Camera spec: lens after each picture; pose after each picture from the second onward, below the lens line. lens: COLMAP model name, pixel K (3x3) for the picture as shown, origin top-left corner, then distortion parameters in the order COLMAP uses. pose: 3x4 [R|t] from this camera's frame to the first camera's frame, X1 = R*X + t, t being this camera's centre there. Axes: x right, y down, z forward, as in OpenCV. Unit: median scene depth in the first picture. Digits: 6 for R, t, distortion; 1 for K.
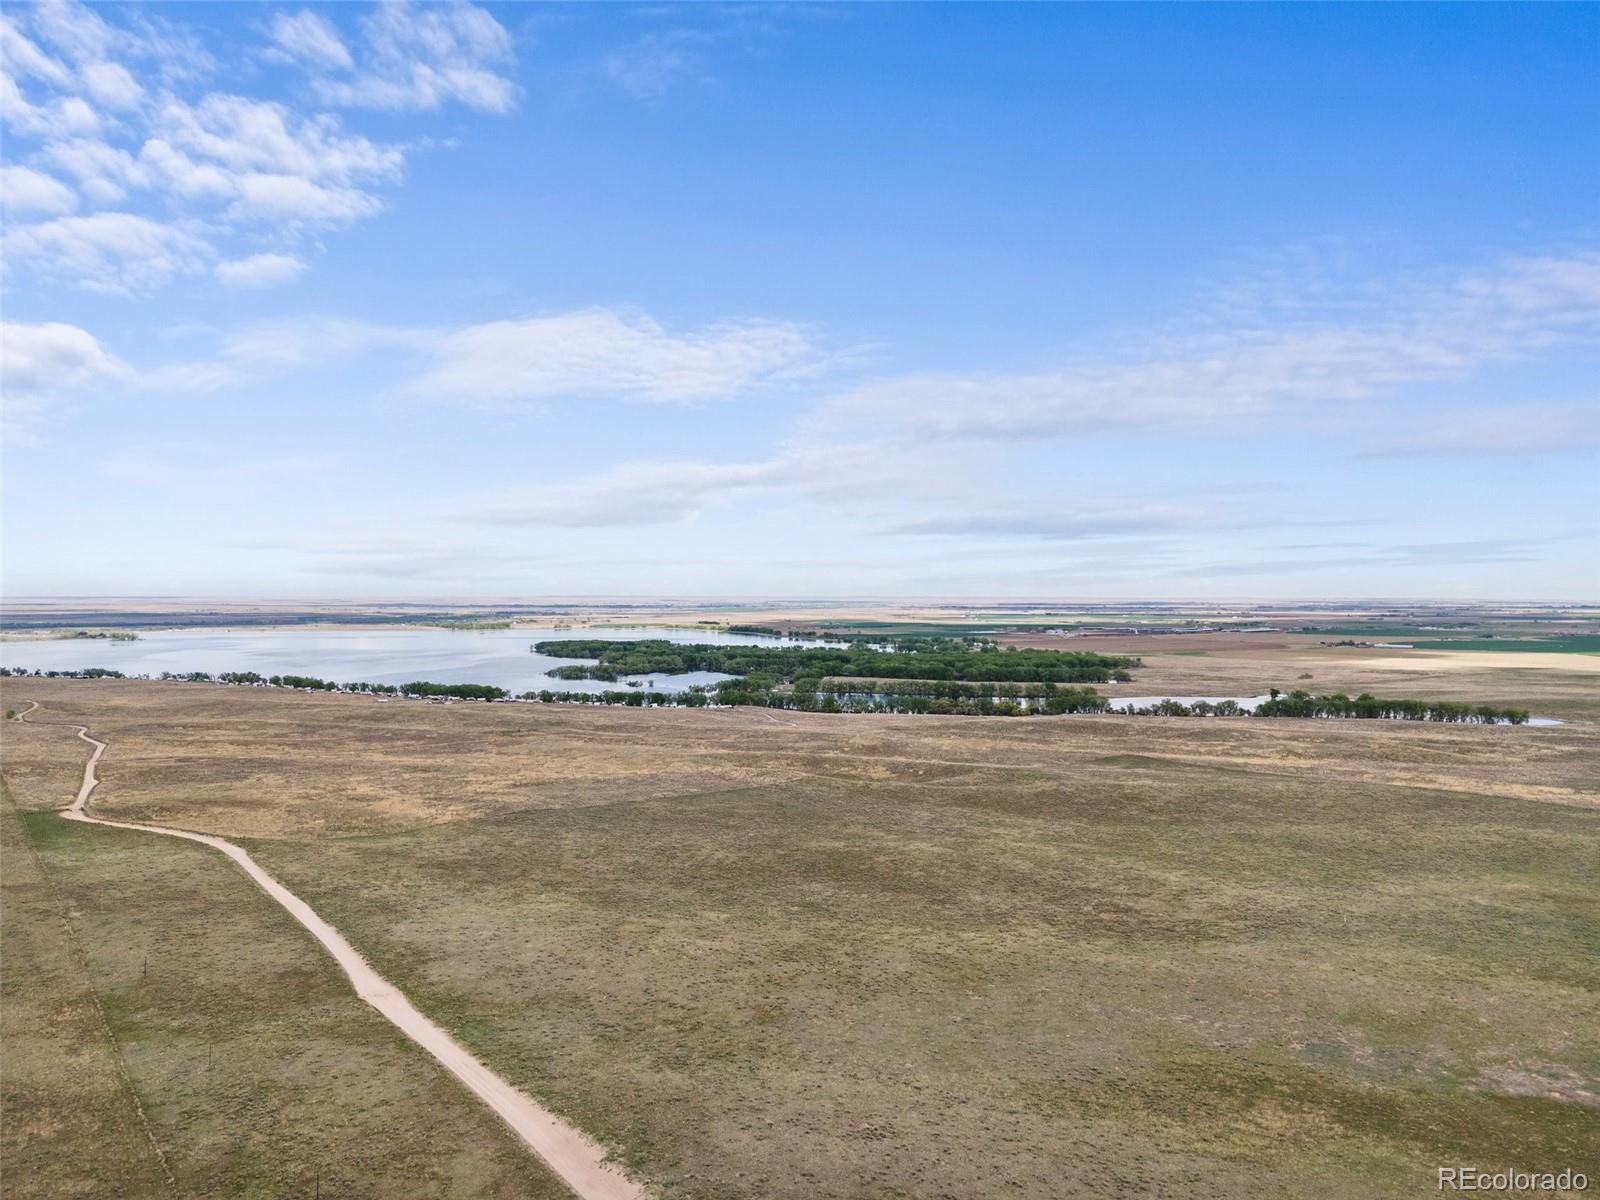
lens RADIAL K [[1176.0, 0, 800.9], [0, 1176.0, 554.4], [0, 0, 1]] dist [0.047454, -0.033153]
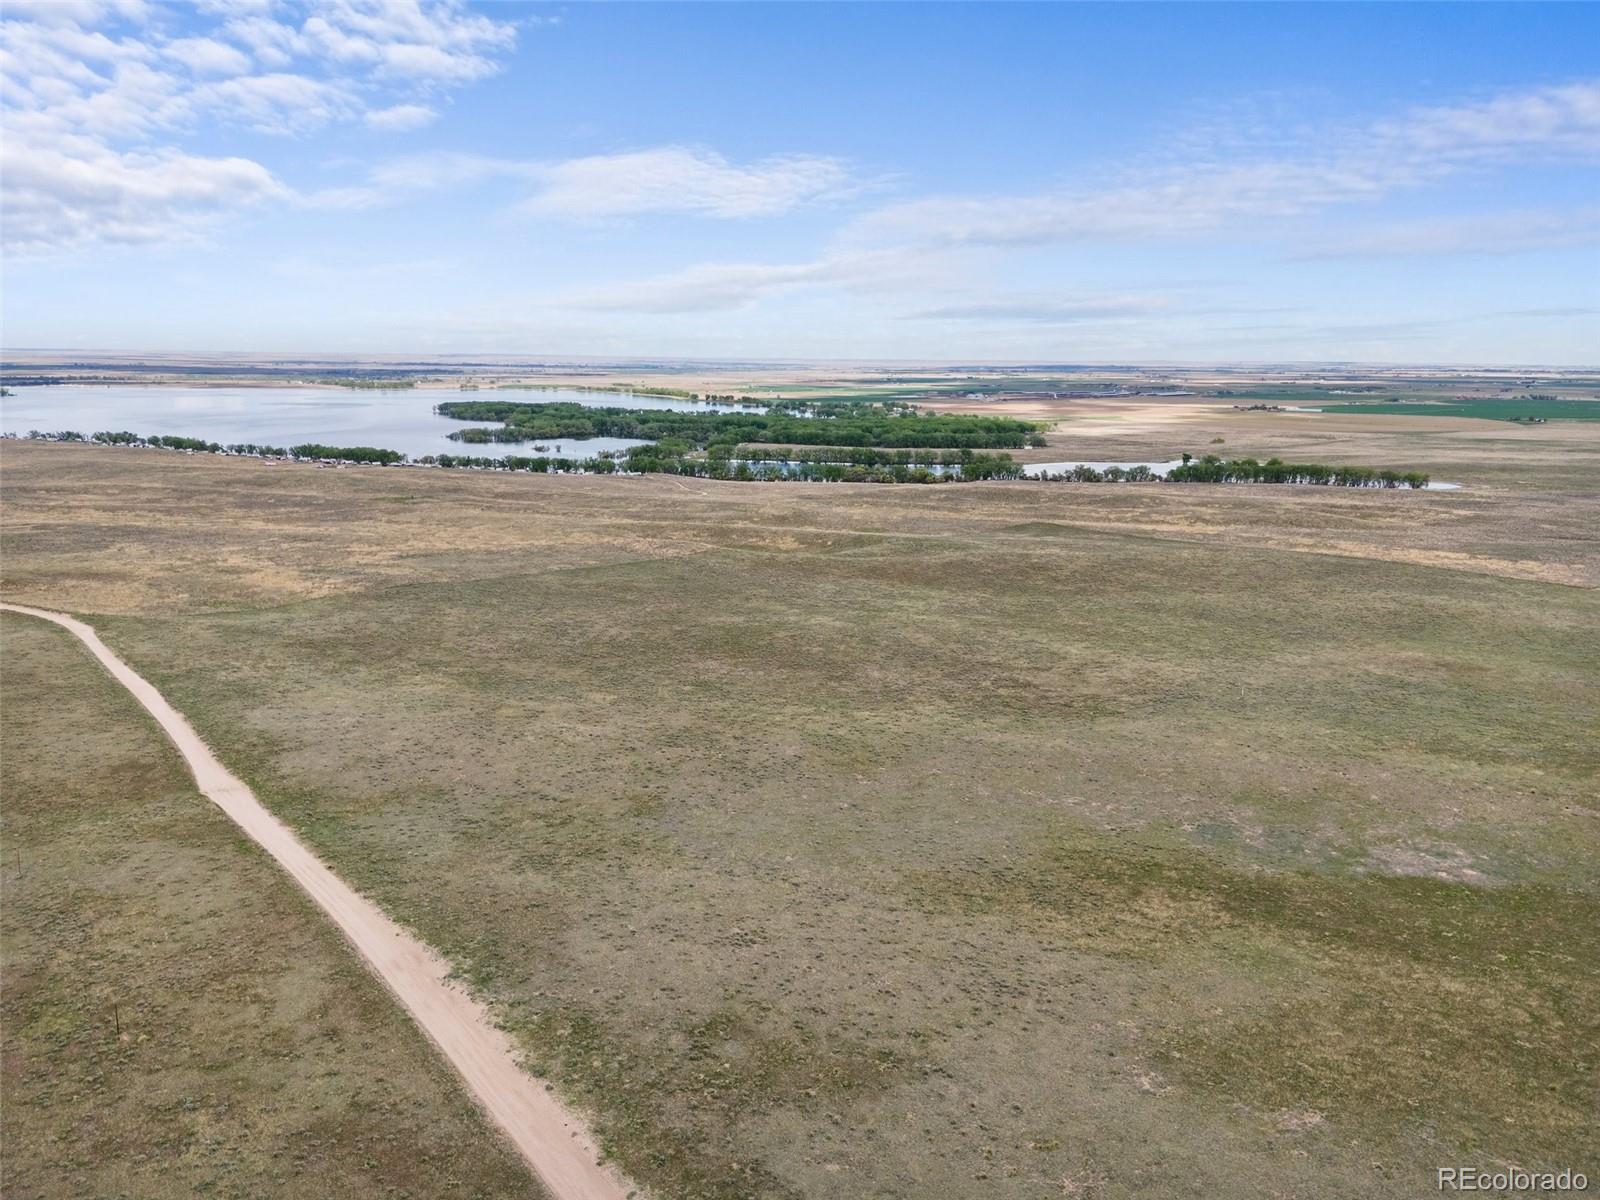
lens RADIAL K [[1169.9, 0, 800.0], [0, 1169.9, 600.0], [0, 0, 1]] dist [0.083960, -0.089081]
pose [[0.997835, -0.005322, 0.065548, 0.025707], [-0.010301, 0.971766, 0.235721, 0.004102], [-0.064952, -0.235886, 0.969608, 0.087298]]
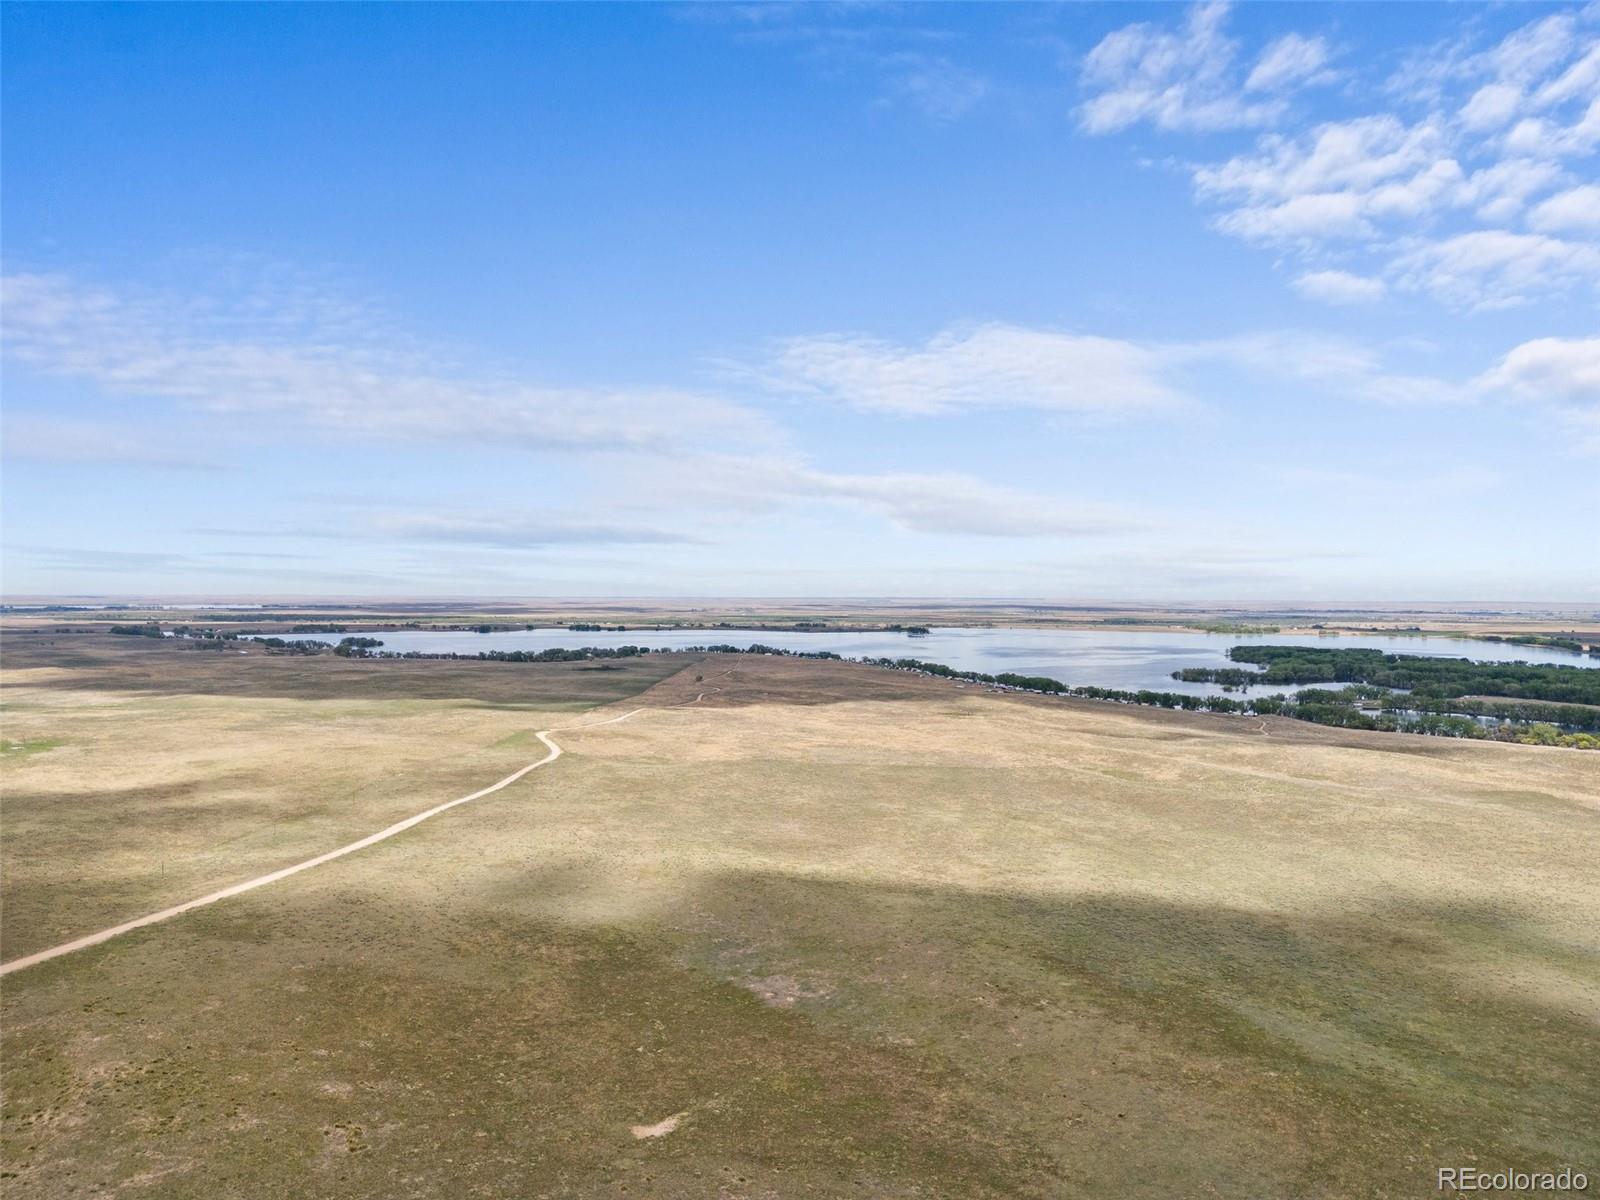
lens RADIAL K [[1169.9, 0, 800.0], [0, 1169.9, 600.0], [0, 0, 1]] dist [0.083960, -0.089081]
pose [[0.768561, 0.008675, -0.639718, 0.920953], [0.014060, 0.999438, 0.030445, 0.002630], [0.639622, -0.032393, 0.768007, 0.057561]]
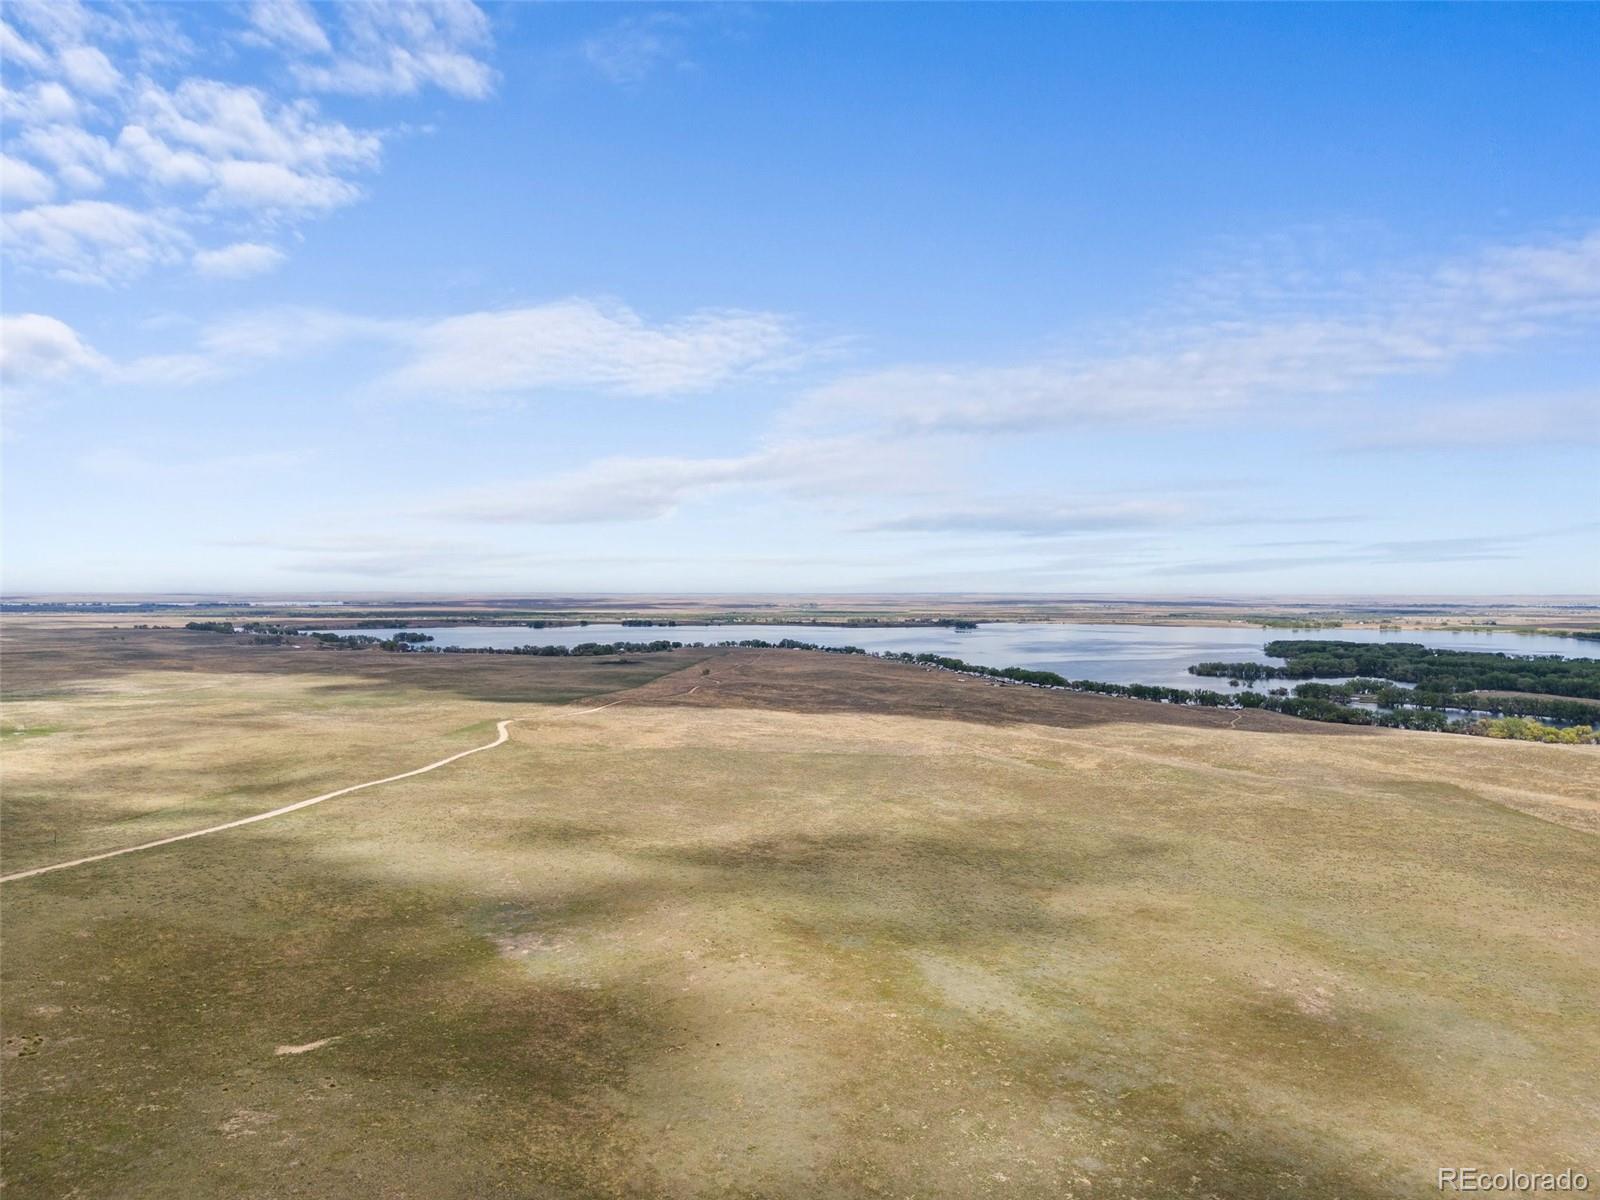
lens RADIAL K [[1168.0, 0, 797.5], [0, 1168.0, 599.1], [0, 0, 1]] dist [0.076408, -0.067925]
pose [[0.725287, 0.008434, -0.688395, 1.161828], [0.019041, 0.999297, 0.032304, 0.005381], [0.688183, -0.036537, 0.724616, 0.160490]]
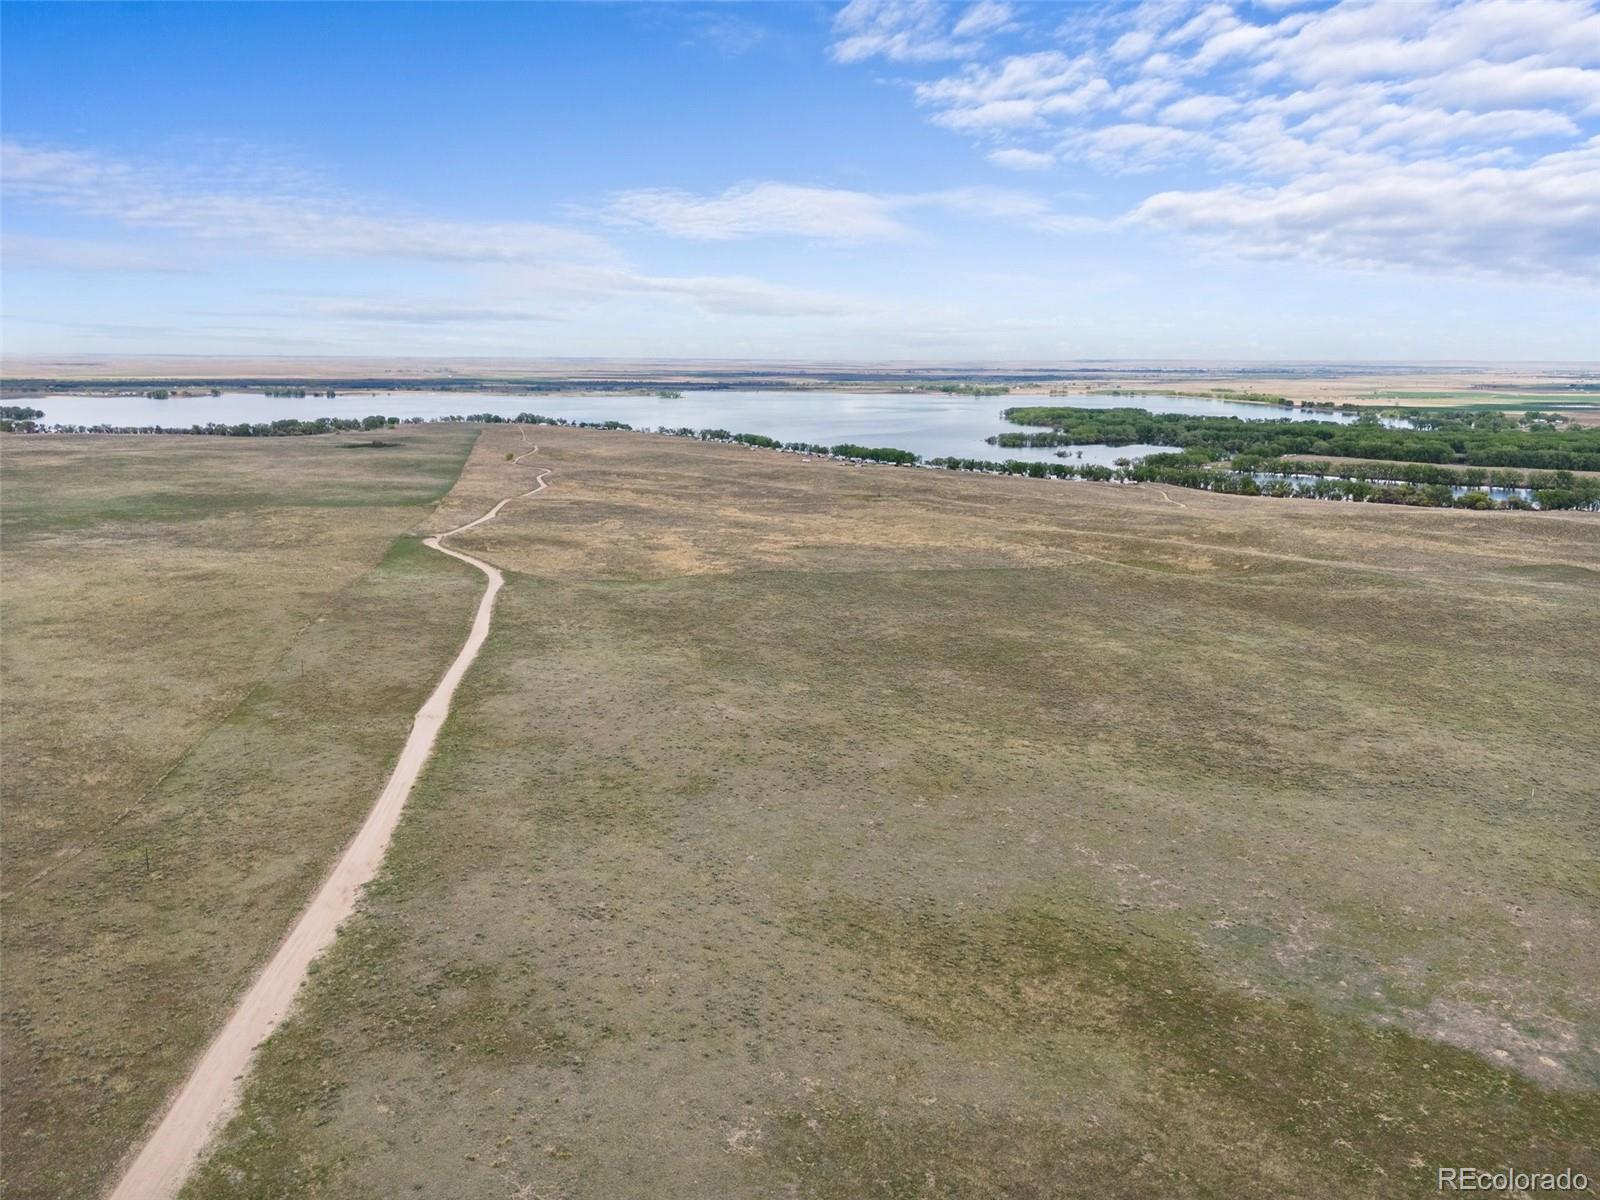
lens RADIAL K [[1169.9, 0, 800.0], [0, 1169.9, 600.0], [0, 0, 1]] dist [0.083960, -0.089081]
pose [[0.903569, 0.092193, -0.418405, 0.334888], [0.008023, 0.972761, 0.231670, 0.004278], [0.428367, -0.212687, 0.878218, 0.147194]]
